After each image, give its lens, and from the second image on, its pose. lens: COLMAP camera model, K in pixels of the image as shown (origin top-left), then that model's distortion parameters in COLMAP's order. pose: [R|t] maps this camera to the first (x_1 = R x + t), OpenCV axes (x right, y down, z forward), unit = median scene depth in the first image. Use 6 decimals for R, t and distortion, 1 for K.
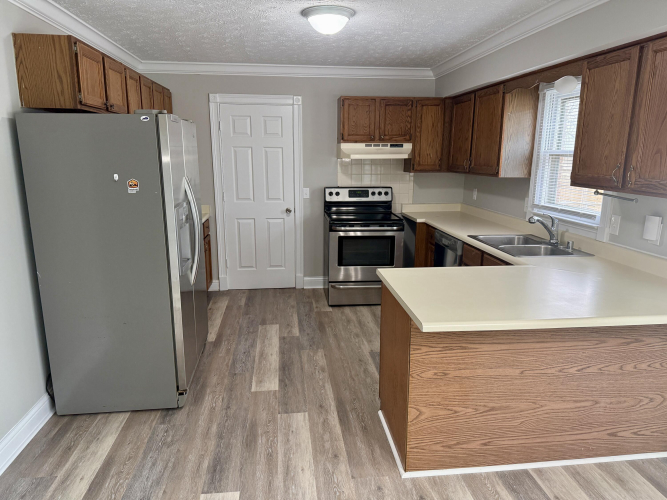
lens RADIAL K [[467.3, 0, 330.0], [0, 467.3, 256.1], [0, 0, 1]] dist [0.054338, -0.069558]
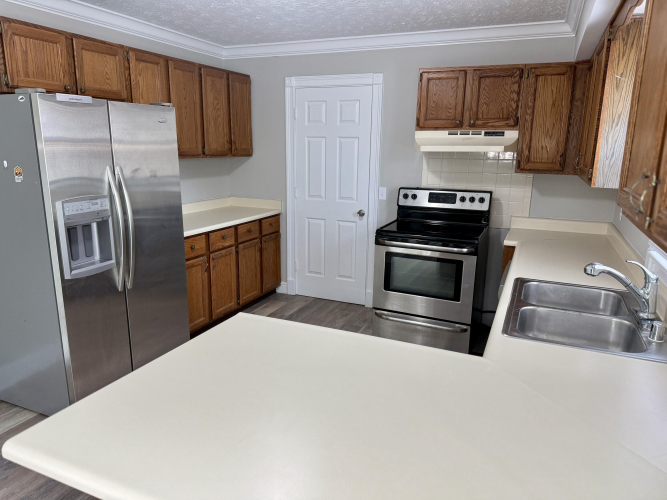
lens RADIAL K [[467.3, 0, 330.3], [0, 467.3, 249.1], [0, 0, 1]] dist [0.054338, -0.069558]
pose [[0.865973, 0.116298, -0.486381, 0.295668], [-0.117726, 0.992658, 0.027749, -0.053829], [0.486037, 0.033230, 0.873306, 0.266313]]
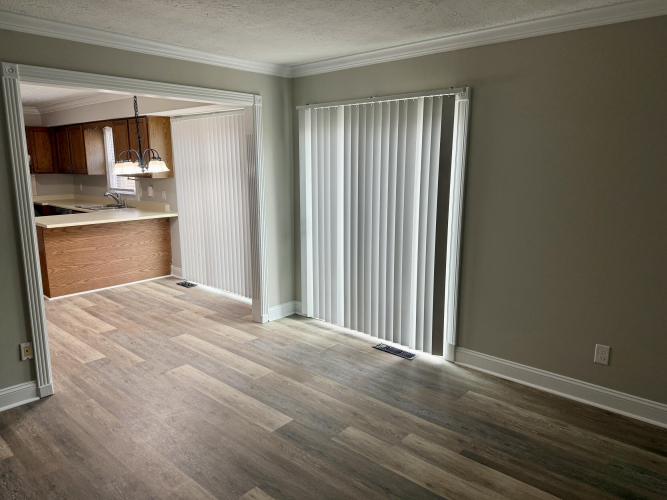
lens RADIAL K [[467.3, 0, 335.5], [0, 467.3, 248.5], [0, 0, 1]] dist [0.054338, -0.069558]
pose [[0.741898, -0.130434, 0.657703, -0.141135], [0.150196, 0.988299, 0.026574, 0.172321], [-0.653474, 0.079069, 0.752808, -0.802679]]
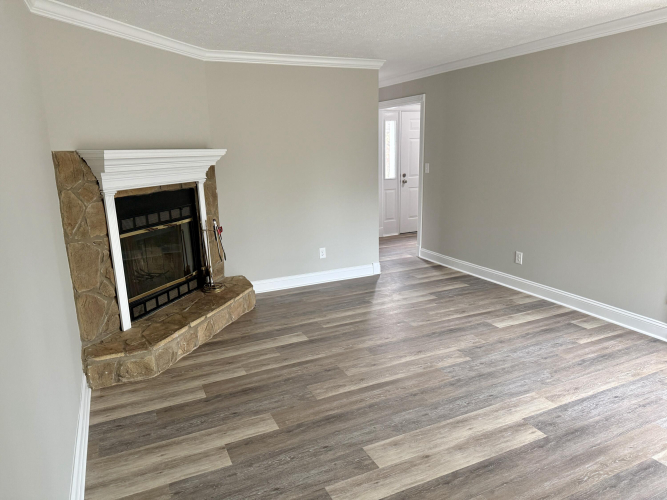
lens RADIAL K [[467.3, 0, 338.4], [0, 467.3, 243.7], [0, 0, 1]] dist [0.054338, -0.069558]
pose [[0.327722, 0.179942, -0.927480, 0.443249], [-0.179862, 0.975624, 0.125729, 0.180718], [0.927496, 0.125614, 0.352098, -0.795508]]
